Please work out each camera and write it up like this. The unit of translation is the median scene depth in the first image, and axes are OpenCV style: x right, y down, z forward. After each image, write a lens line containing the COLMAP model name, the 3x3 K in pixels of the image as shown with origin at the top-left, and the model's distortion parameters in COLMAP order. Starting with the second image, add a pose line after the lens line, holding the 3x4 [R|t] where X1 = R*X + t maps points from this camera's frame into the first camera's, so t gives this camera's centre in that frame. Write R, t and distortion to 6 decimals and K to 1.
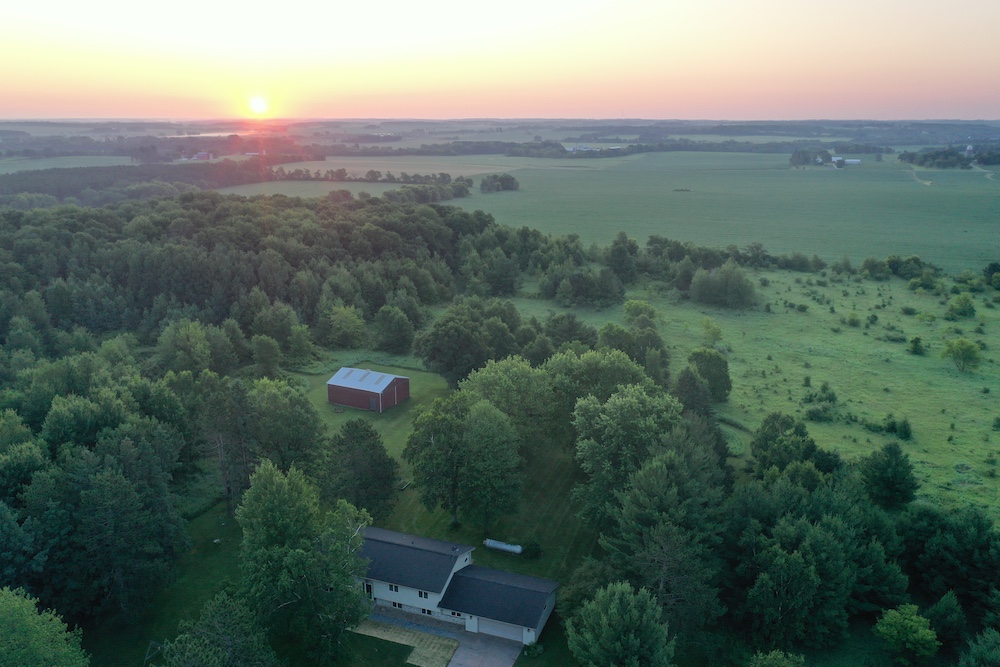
lens RADIAL K [[792.0, 0, 497.5], [0, 792.0, 332.9], [0, 0, 1]] dist [0.002903, 0.000478]
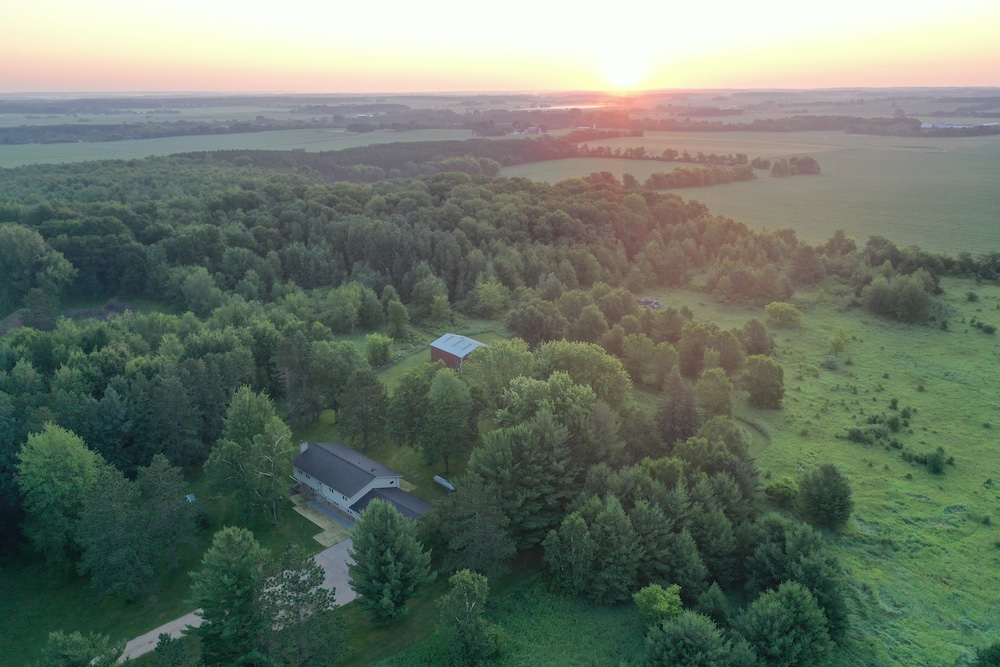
lens RADIAL K [[792.0, 0, 497.5], [0, 792.0, 332.9], [0, 0, 1]] dist [0.002903, 0.000478]
pose [[0.909680, 0.113996, -0.399358, 0.346077], [-0.099991, 0.993422, 0.055806, -0.031666], [0.403093, -0.010834, 0.915095, -0.083141]]
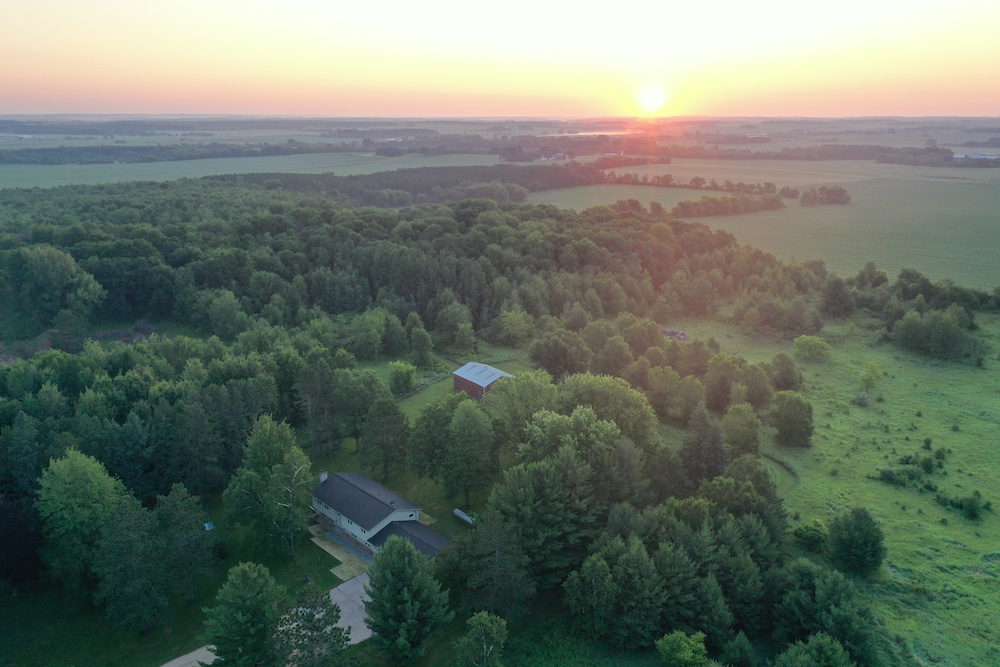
lens RADIAL K [[792.0, 0, 497.5], [0, 792.0, 332.9], [0, 0, 1]] dist [0.002903, 0.000478]
pose [[0.894979, 0.117889, -0.430251, 0.342044], [-0.116546, 0.992745, 0.029582, -0.039561], [0.430616, 0.023669, 0.902225, -0.075330]]
